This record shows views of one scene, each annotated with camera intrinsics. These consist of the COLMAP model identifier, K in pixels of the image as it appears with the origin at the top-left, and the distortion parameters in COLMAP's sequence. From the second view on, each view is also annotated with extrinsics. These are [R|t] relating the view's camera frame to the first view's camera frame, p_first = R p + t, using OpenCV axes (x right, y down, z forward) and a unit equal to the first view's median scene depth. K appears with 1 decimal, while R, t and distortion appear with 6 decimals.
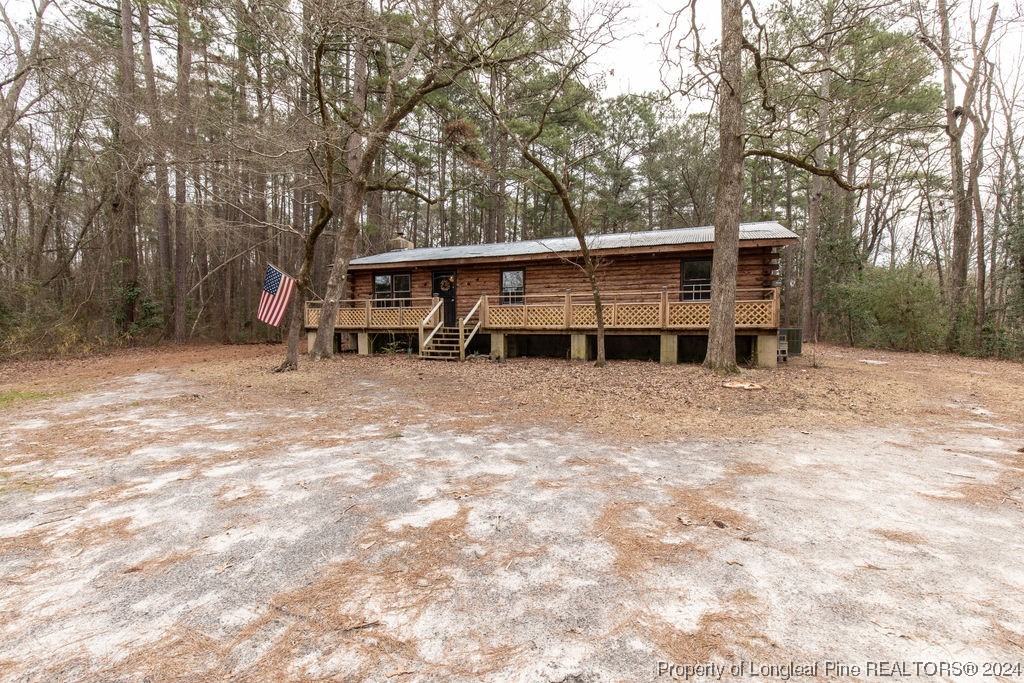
lens RADIAL K [[472.3, 0, 512.2], [0, 472.3, 324.2], [0, 0, 1]] dist [-0.000211, 0.000323]
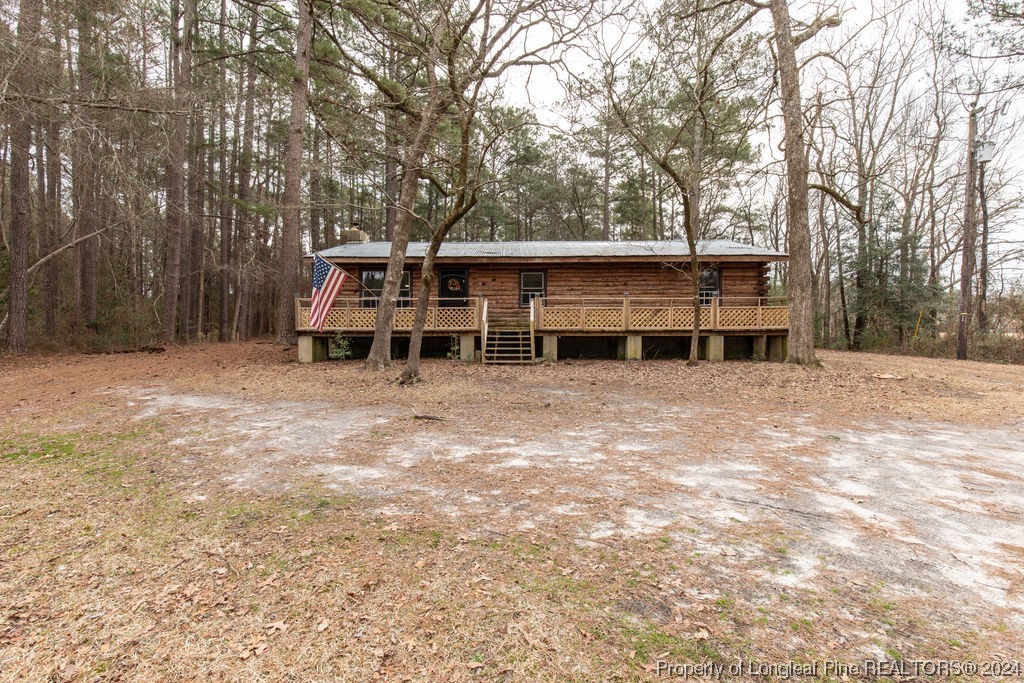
lens RADIAL K [[472.3, 0, 512.2], [0, 472.3, 324.2], [0, 0, 1]] dist [-0.000211, 0.000323]
pose [[0.927525, 0.000342, 0.373762, -0.483679], [0.001292, 0.999991, -0.004121, -0.000494], [-0.373760, 0.004305, 0.927516, 0.119564]]
